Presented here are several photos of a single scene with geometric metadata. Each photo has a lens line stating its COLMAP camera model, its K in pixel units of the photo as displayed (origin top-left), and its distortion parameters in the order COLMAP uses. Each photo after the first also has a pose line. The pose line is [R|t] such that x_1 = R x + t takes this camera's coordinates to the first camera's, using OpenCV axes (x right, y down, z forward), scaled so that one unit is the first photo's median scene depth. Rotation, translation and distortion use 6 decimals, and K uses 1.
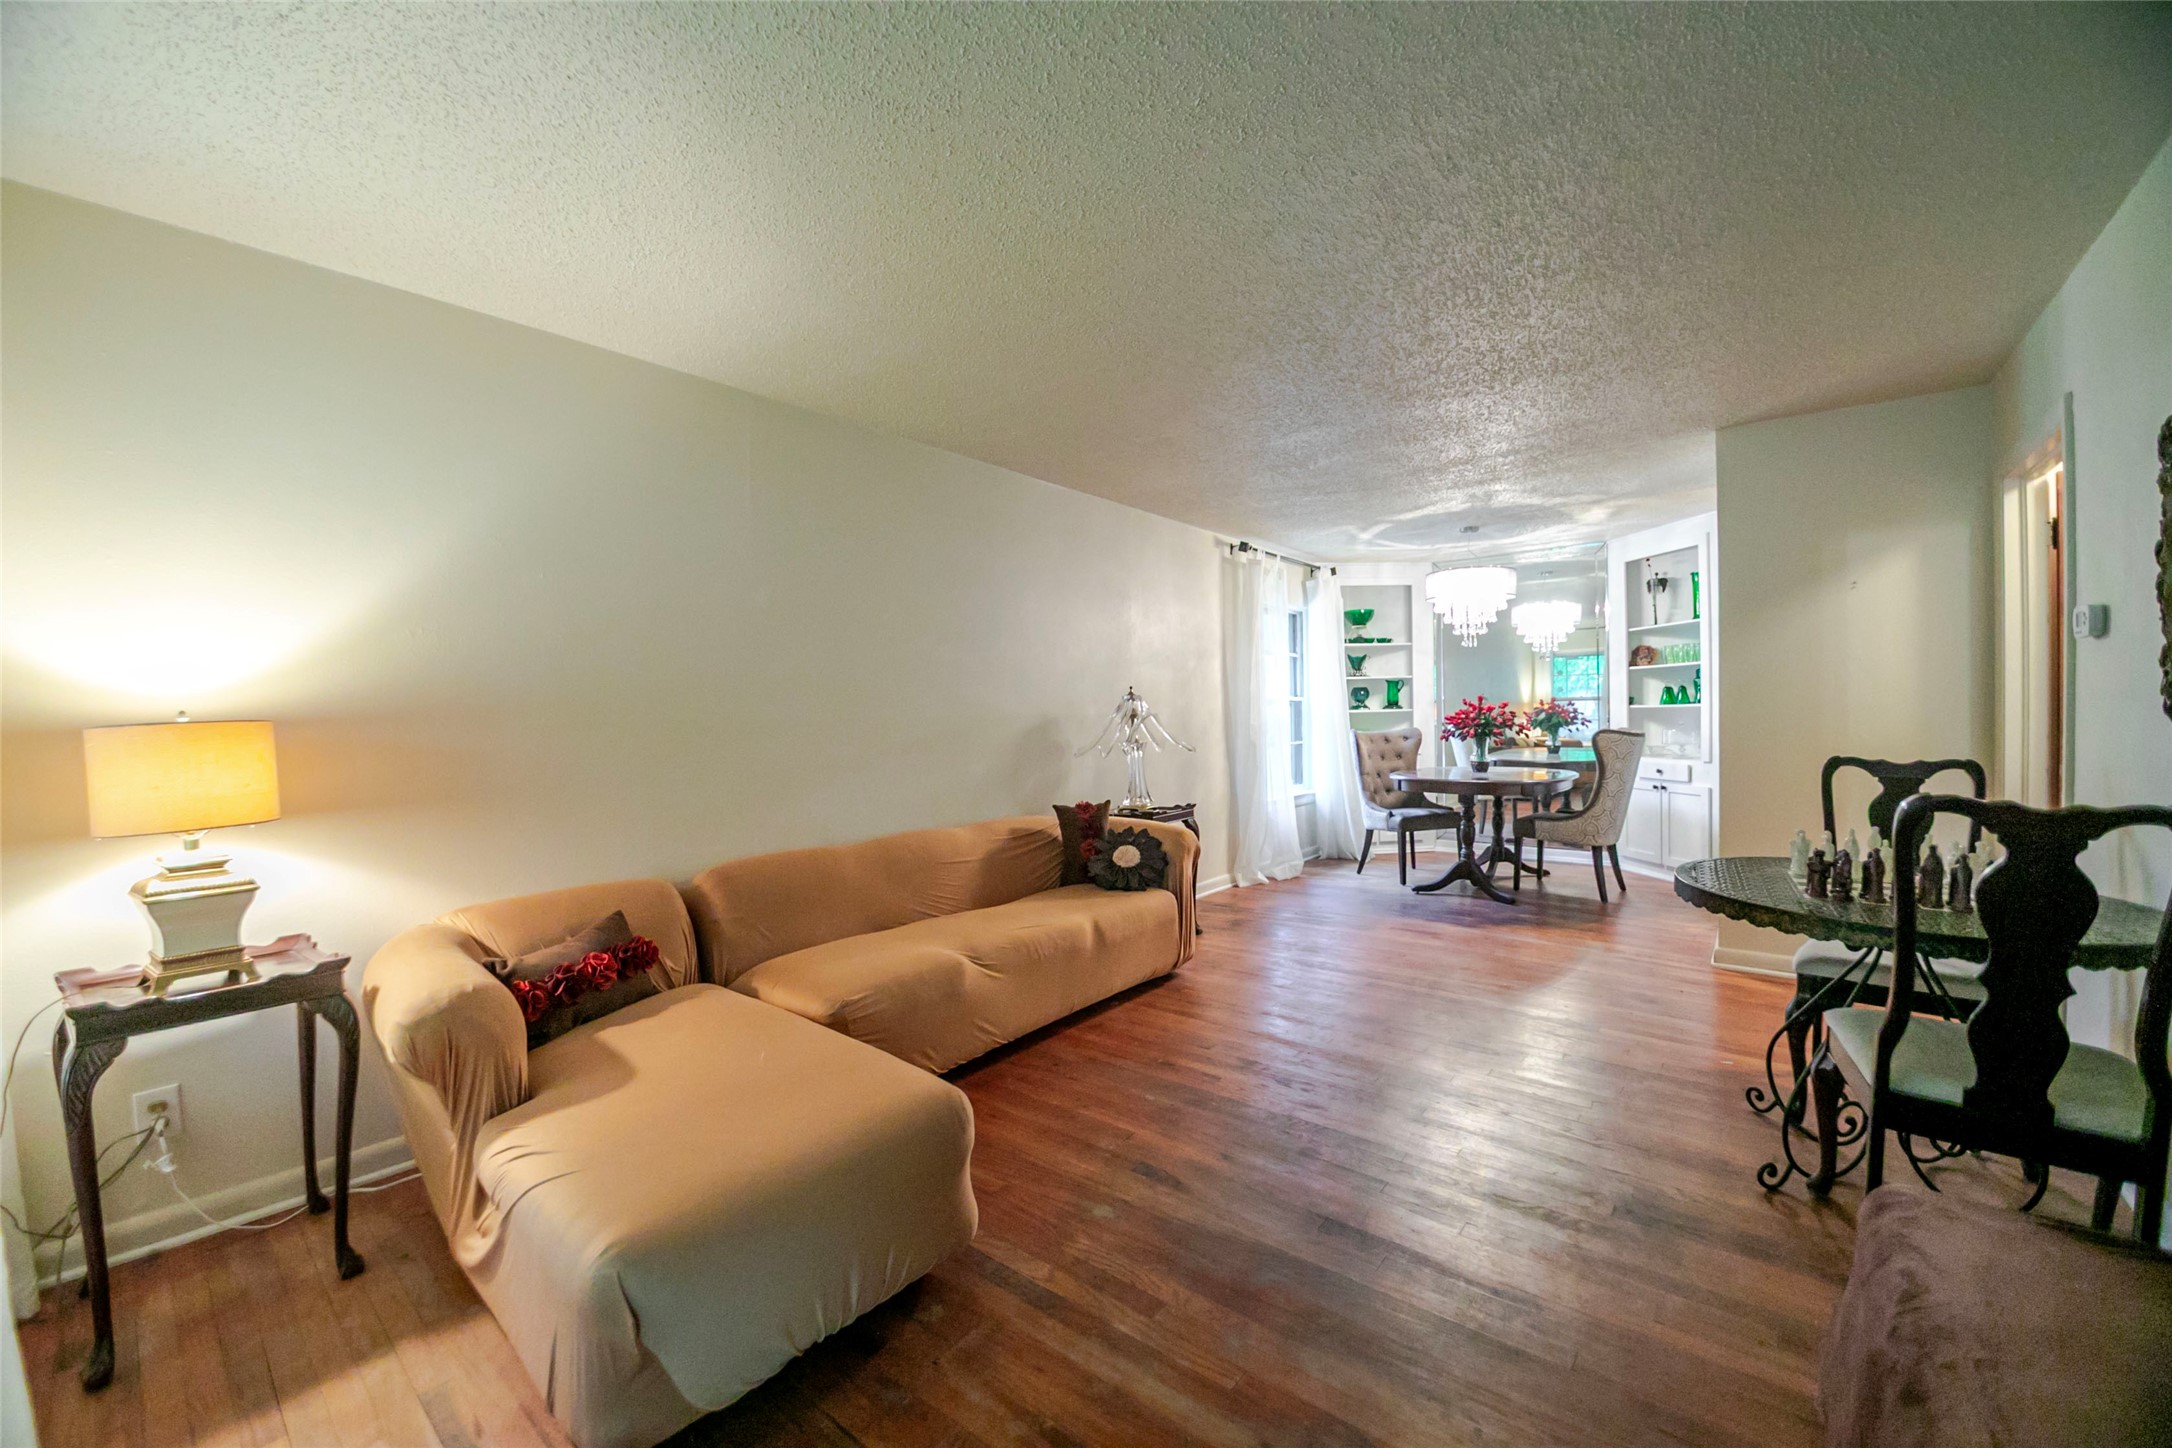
lens RADIAL K [[841.4, 0, 1059.1], [0, 841.4, 731.5], [0, 0, 1]] dist [-0.019667, -0.004063]
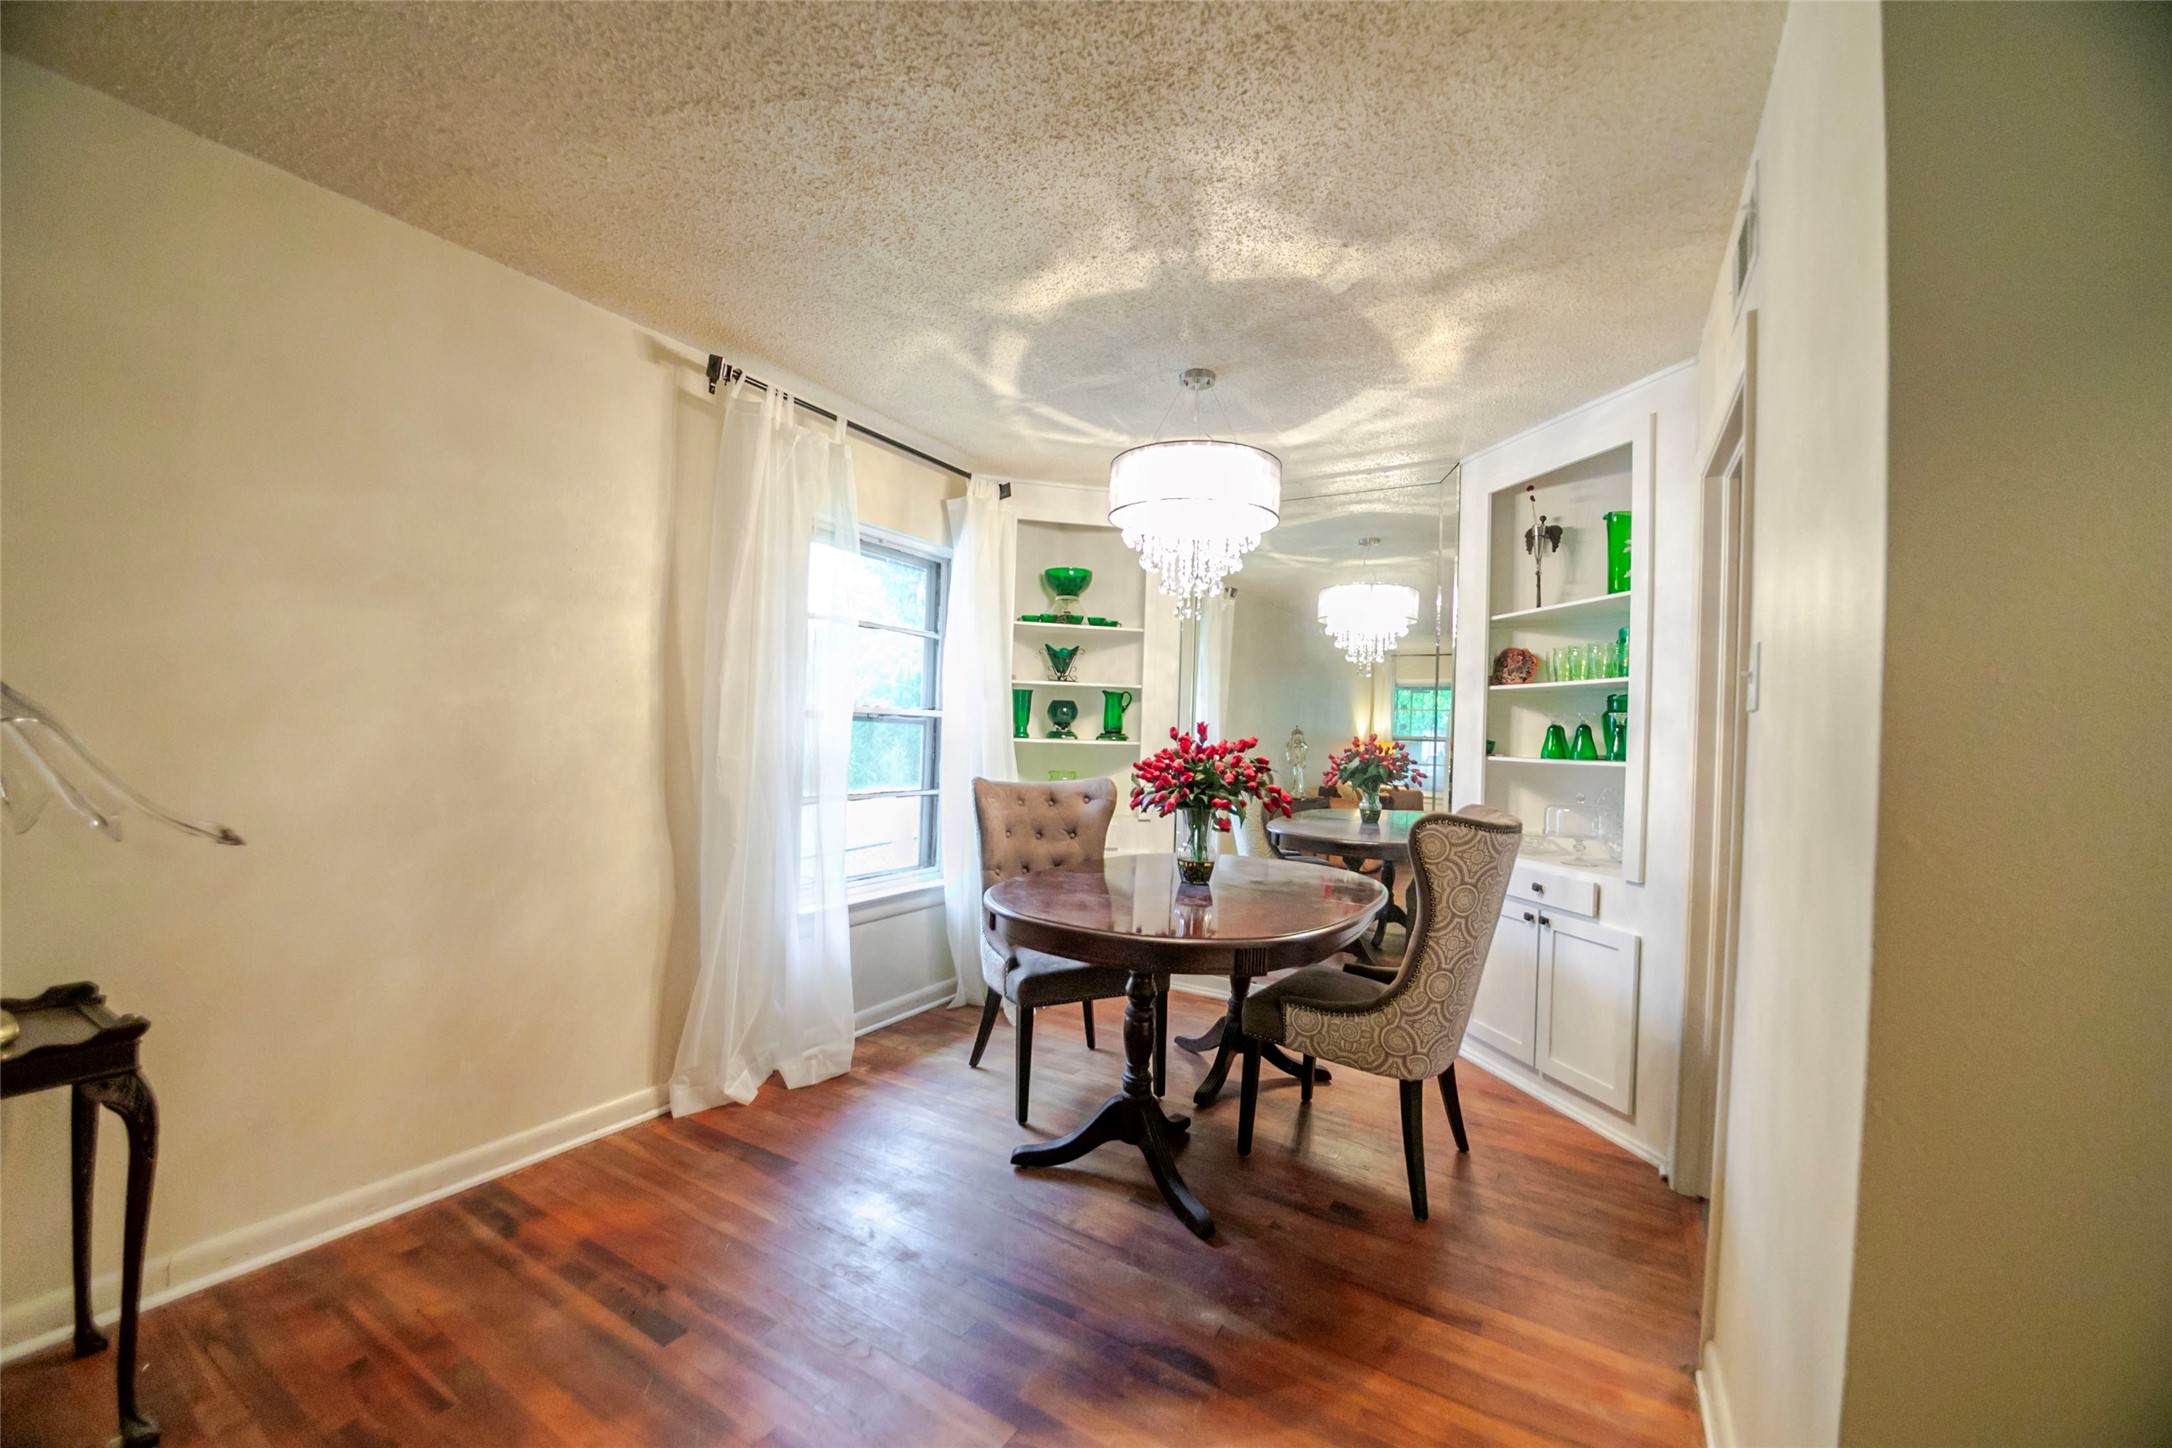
lens RADIAL K [[841.4, 0, 1066.6], [0, 841.4, 731.8], [0, 0, 1]] dist [-0.019667, -0.004063]
pose [[0.987923, 0.052805, 0.145673, 0.336270], [-0.050059, 0.998494, -0.022456, -0.021392], [-0.146639, 0.014893, 0.989078, 0.504472]]
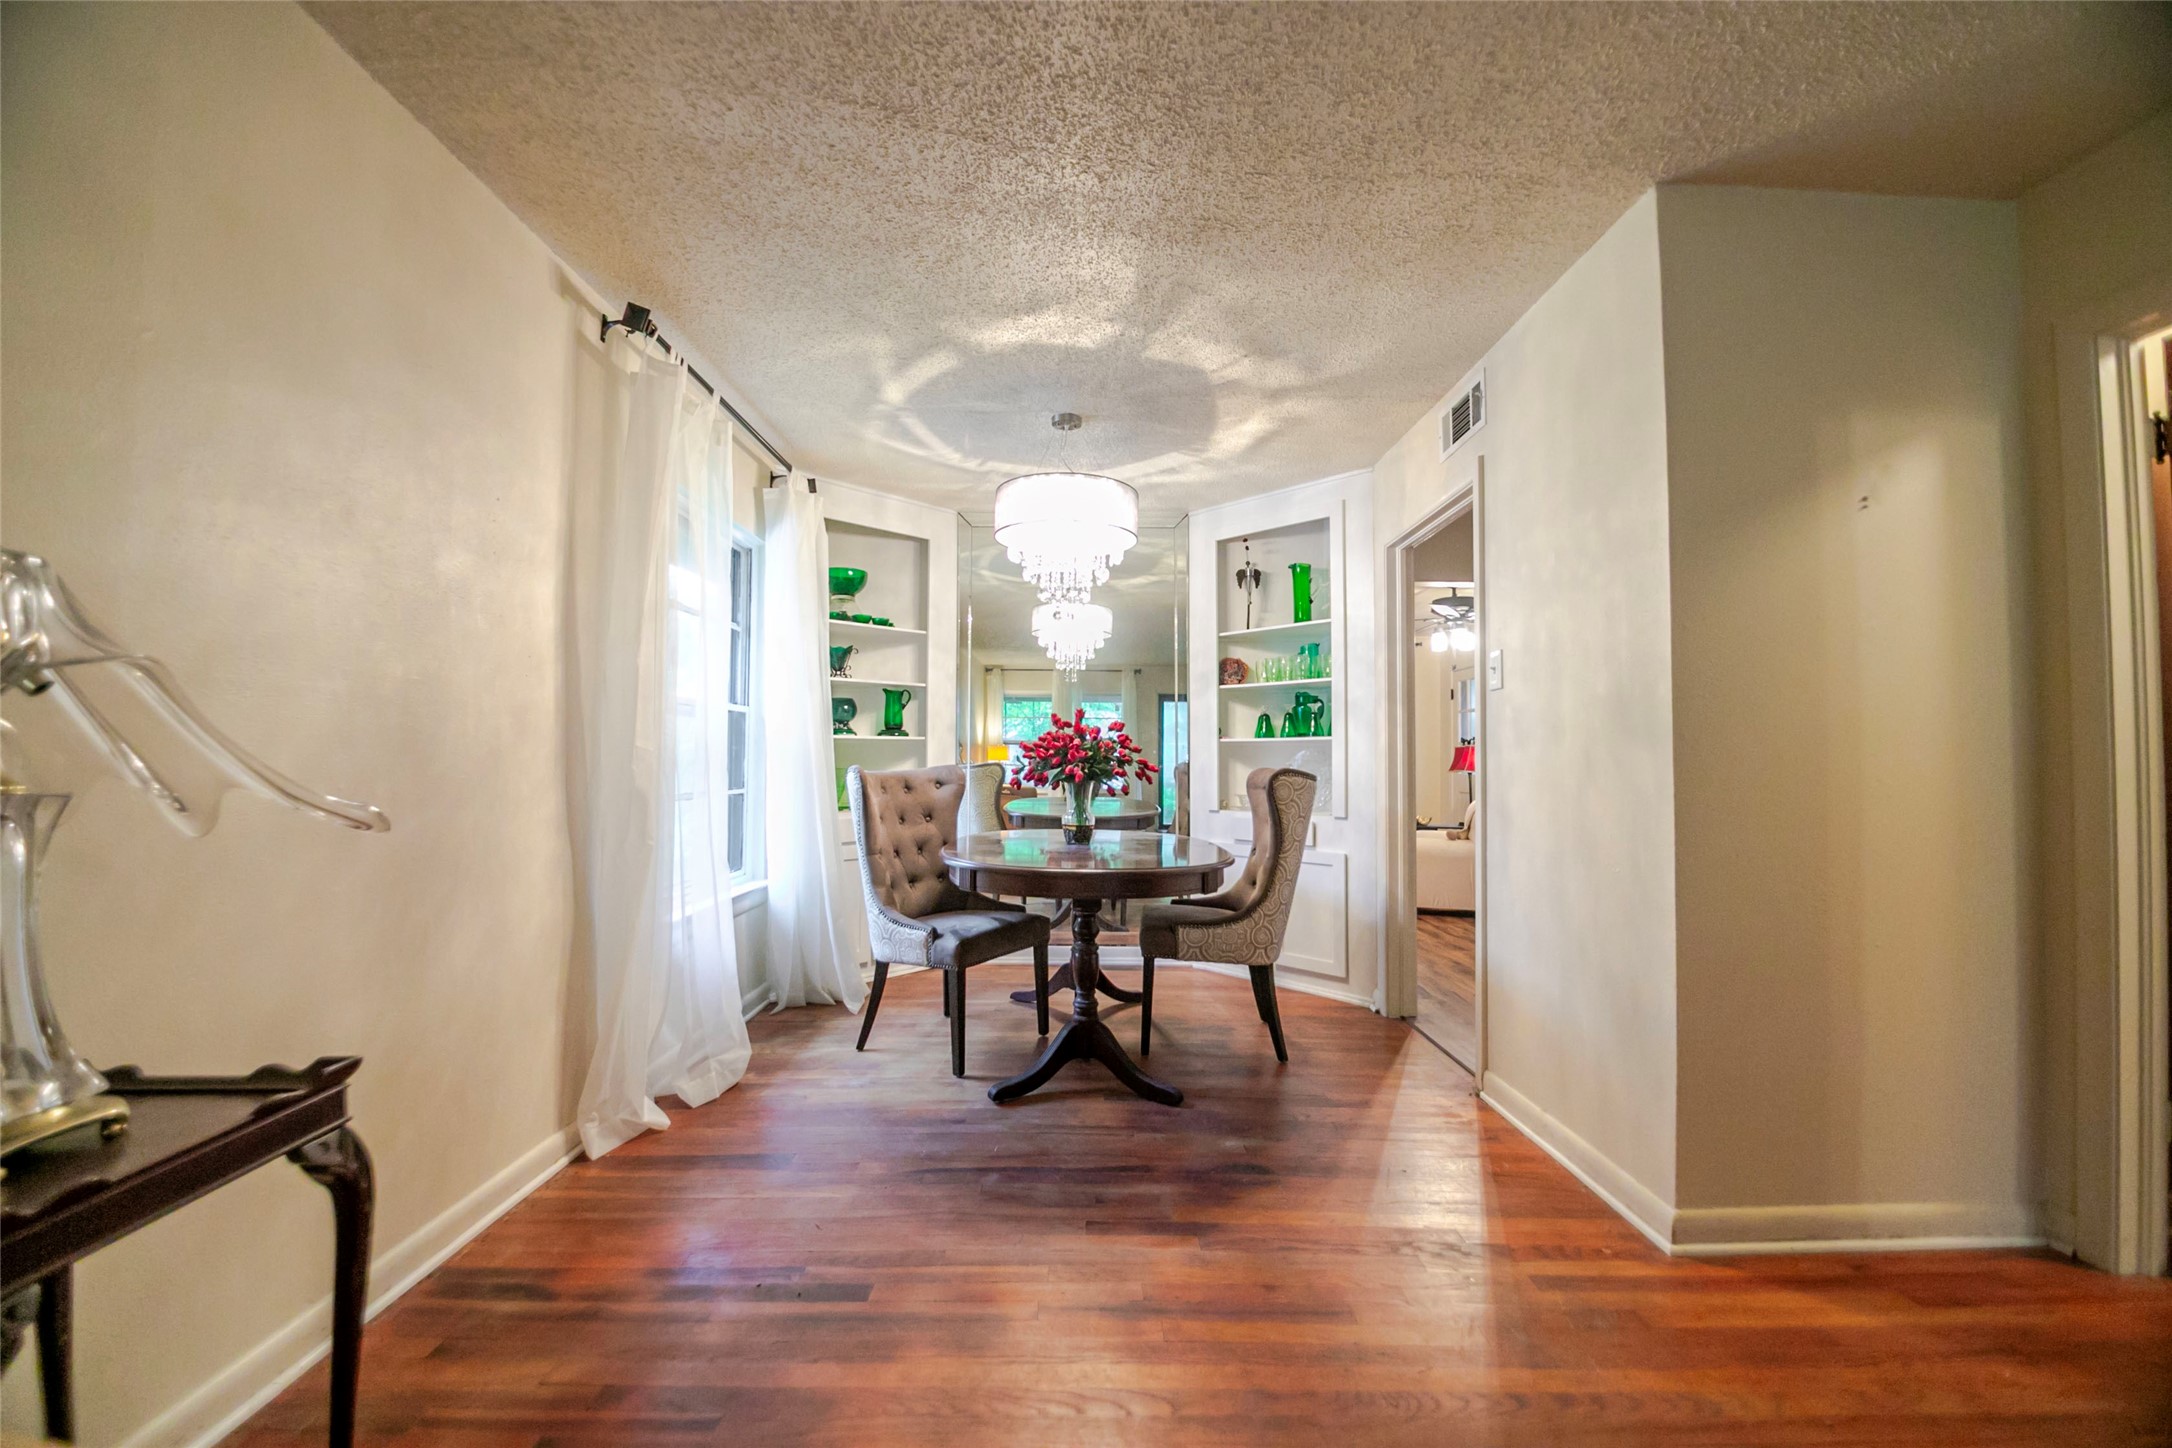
lens RADIAL K [[841.4, 0, 1077.7], [0, 841.4, 731.2], [0, 0, 1]] dist [-0.019667, -0.004063]
pose [[0.766525, 0.043948, 0.640709, 0.126867], [-0.007836, 0.998222, -0.059097, 0.006106], [-0.642167, 0.040279, 0.765506, 0.528486]]
